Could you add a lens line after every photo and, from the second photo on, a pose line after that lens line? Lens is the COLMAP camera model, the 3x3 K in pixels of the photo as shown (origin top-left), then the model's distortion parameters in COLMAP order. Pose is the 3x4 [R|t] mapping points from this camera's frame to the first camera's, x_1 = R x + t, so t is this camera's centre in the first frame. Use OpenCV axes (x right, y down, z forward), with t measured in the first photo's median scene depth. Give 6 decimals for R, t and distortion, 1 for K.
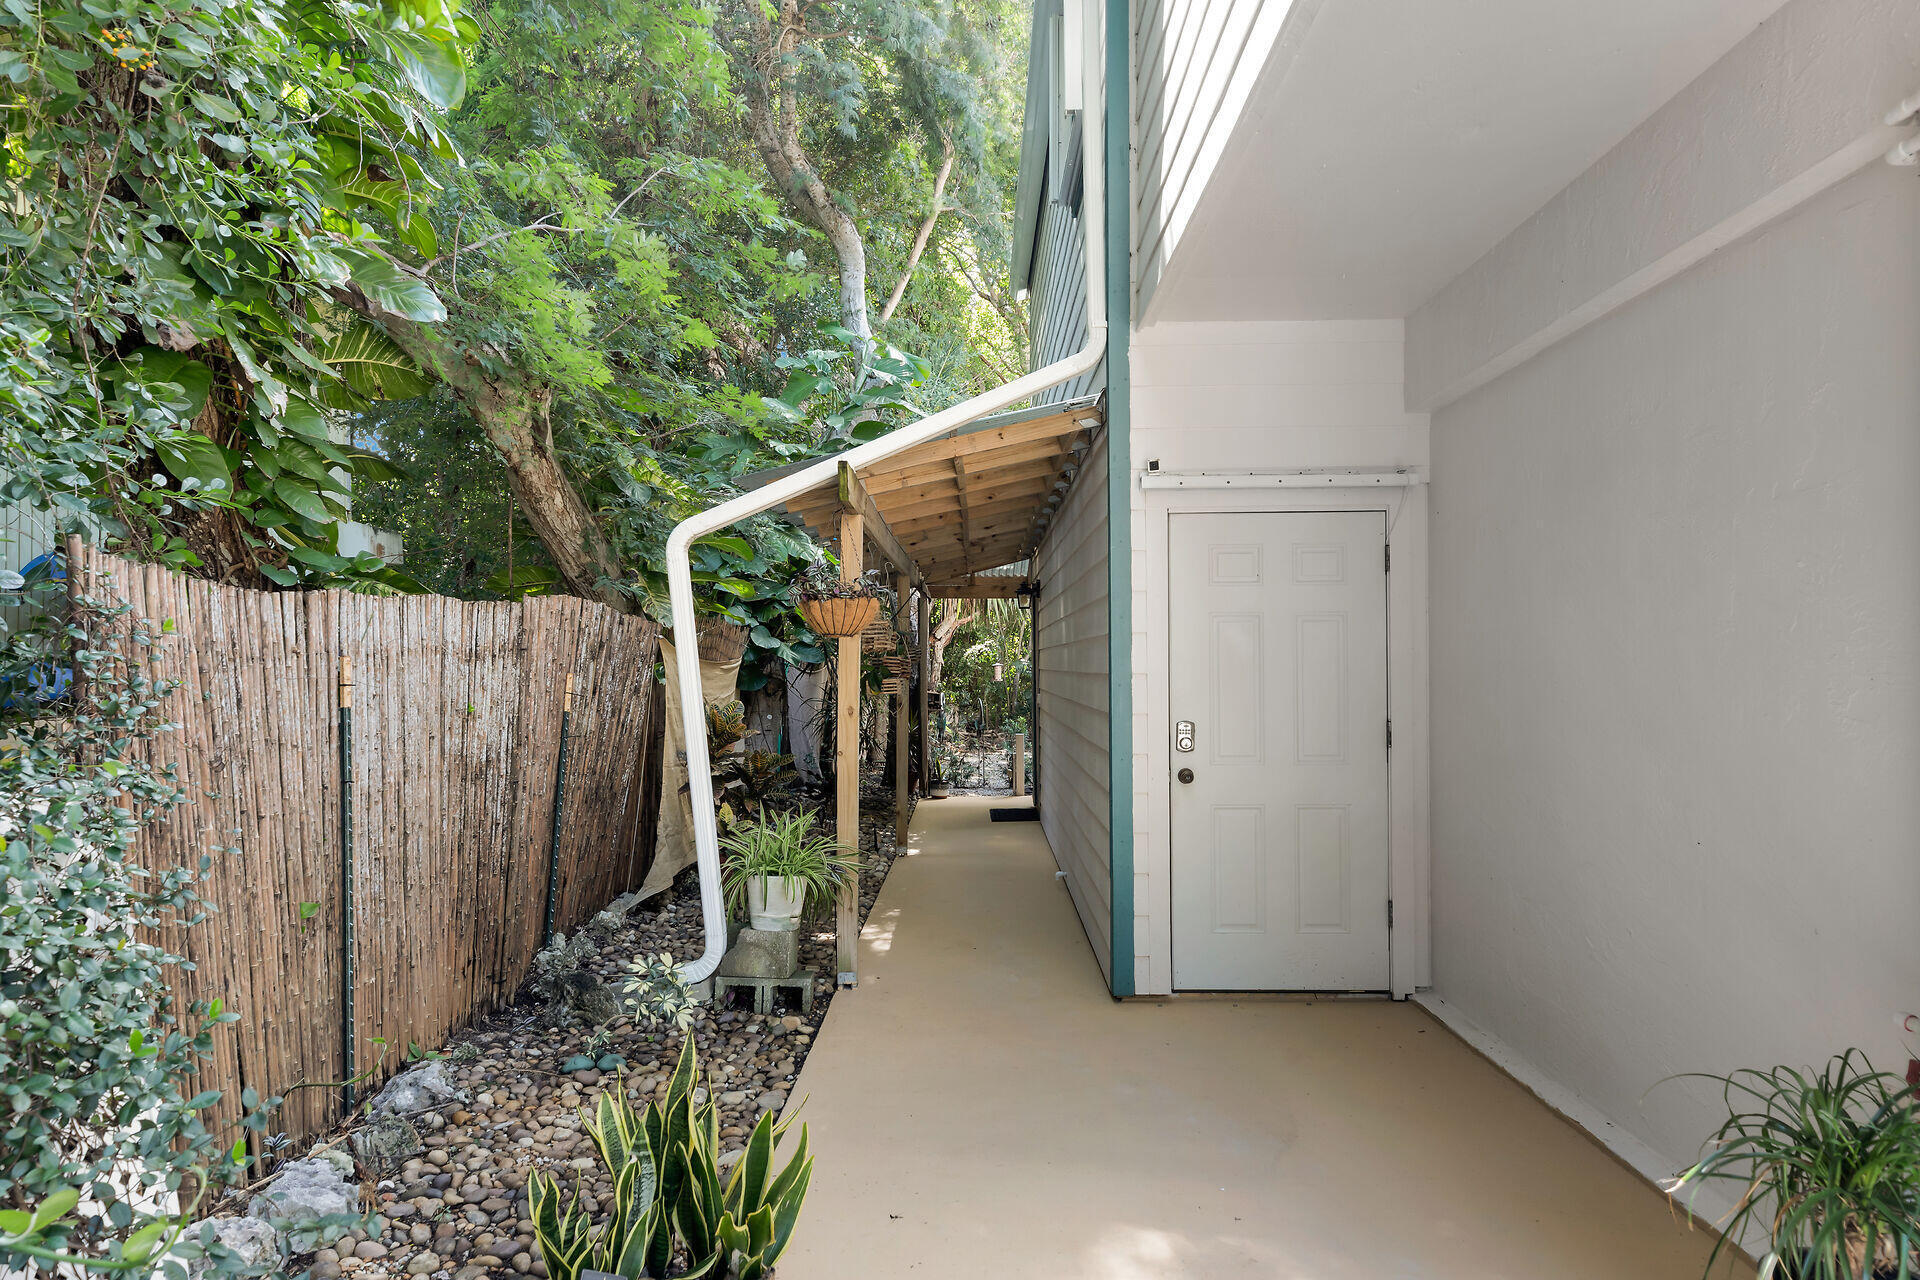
lens RADIAL K [[1028.2, 0, 960.0], [0, 1028.2, 640.0], [0, 0, 1]] dist [-0.000320, -0.000988]
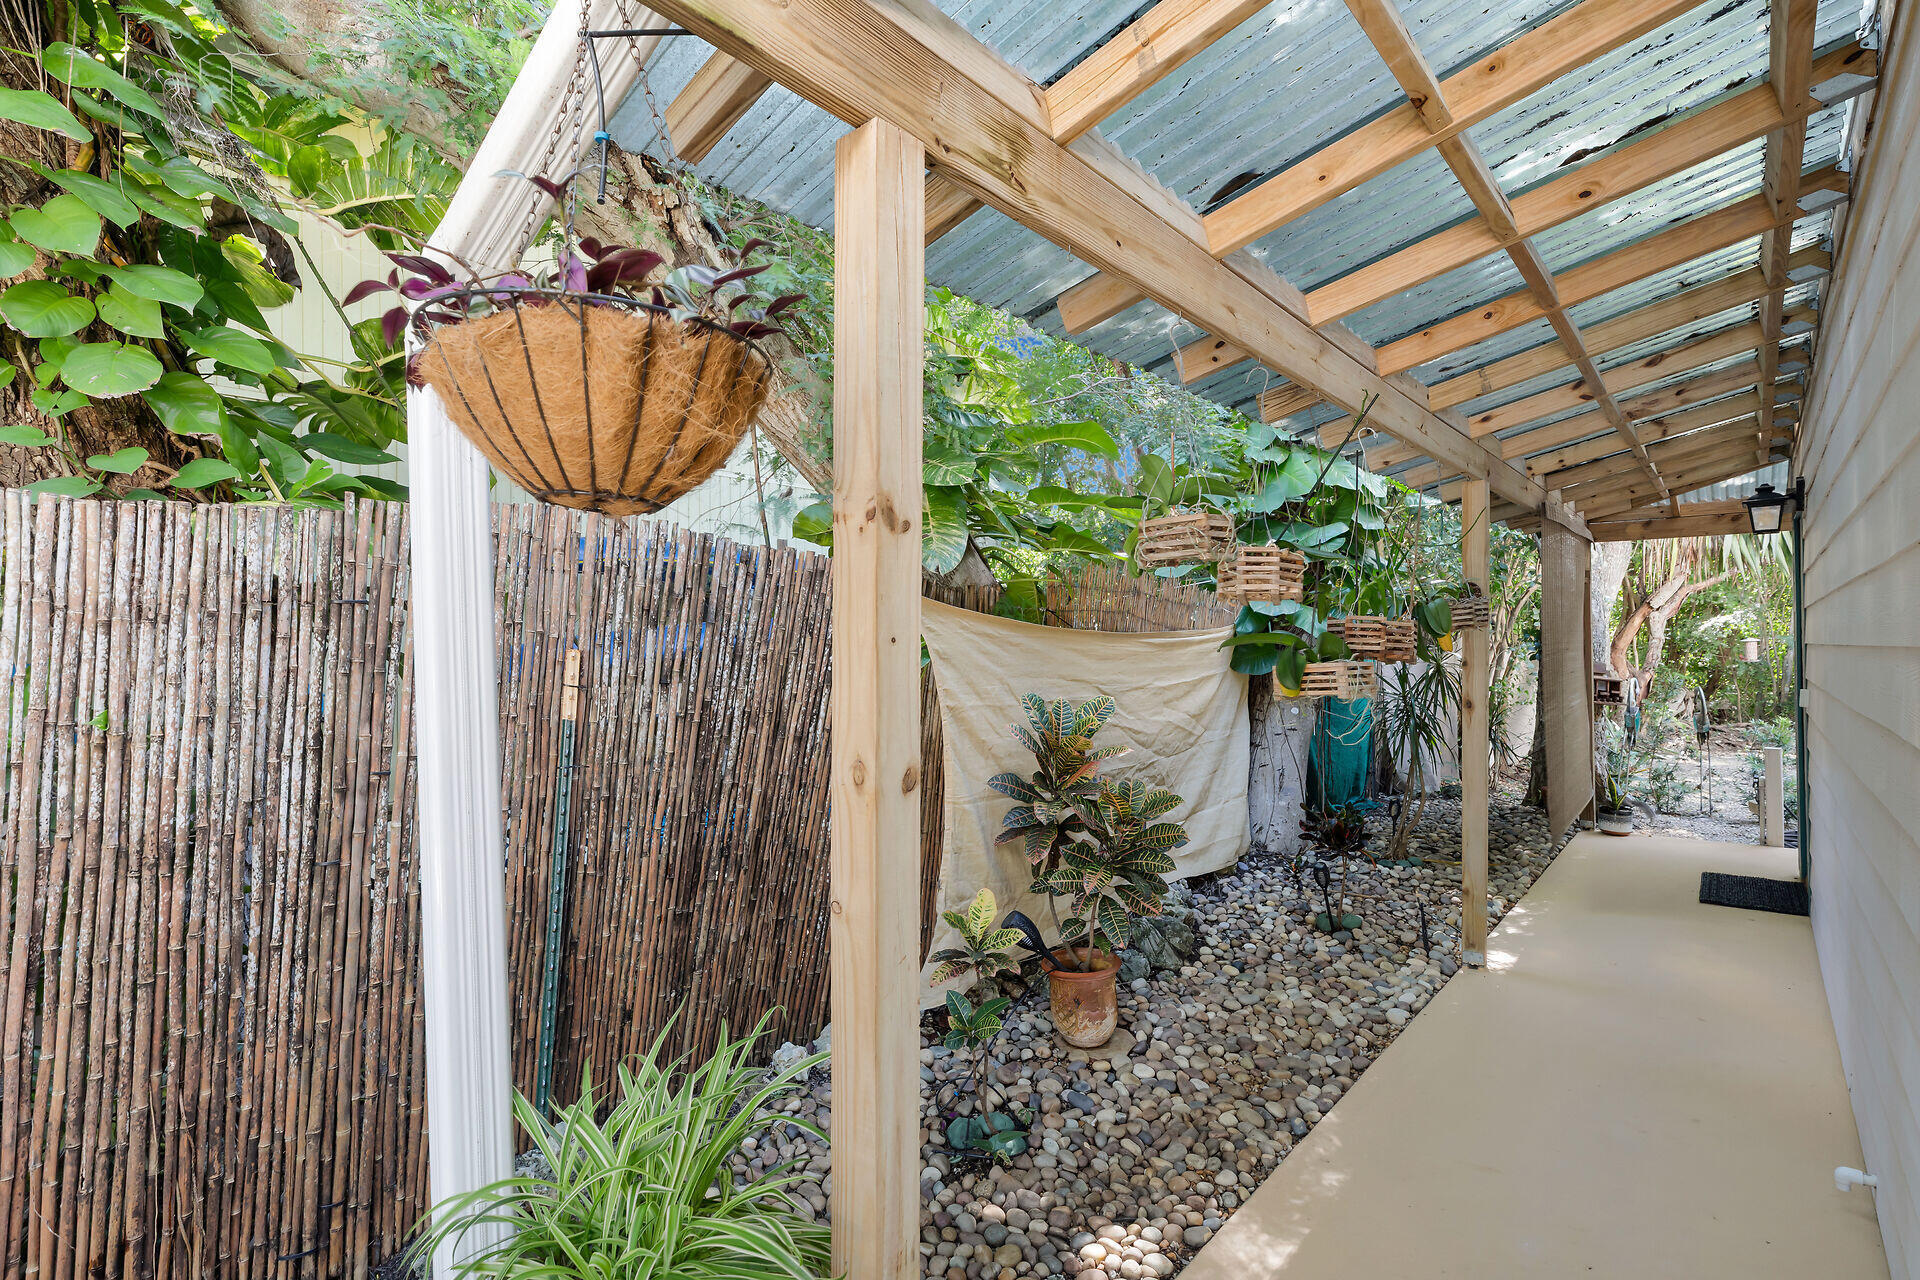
lens RADIAL K [[906.4, 0, 960.0], [0, 906.4, 640.0], [0, 0, 1]] dist [0.000288, -0.000417]
pose [[0.771836, -0.005174, -0.635800, 0.027873], [0.018643, 0.999721, 0.014497, 0.008272], [0.635548, -0.023042, 0.771718, 0.261193]]
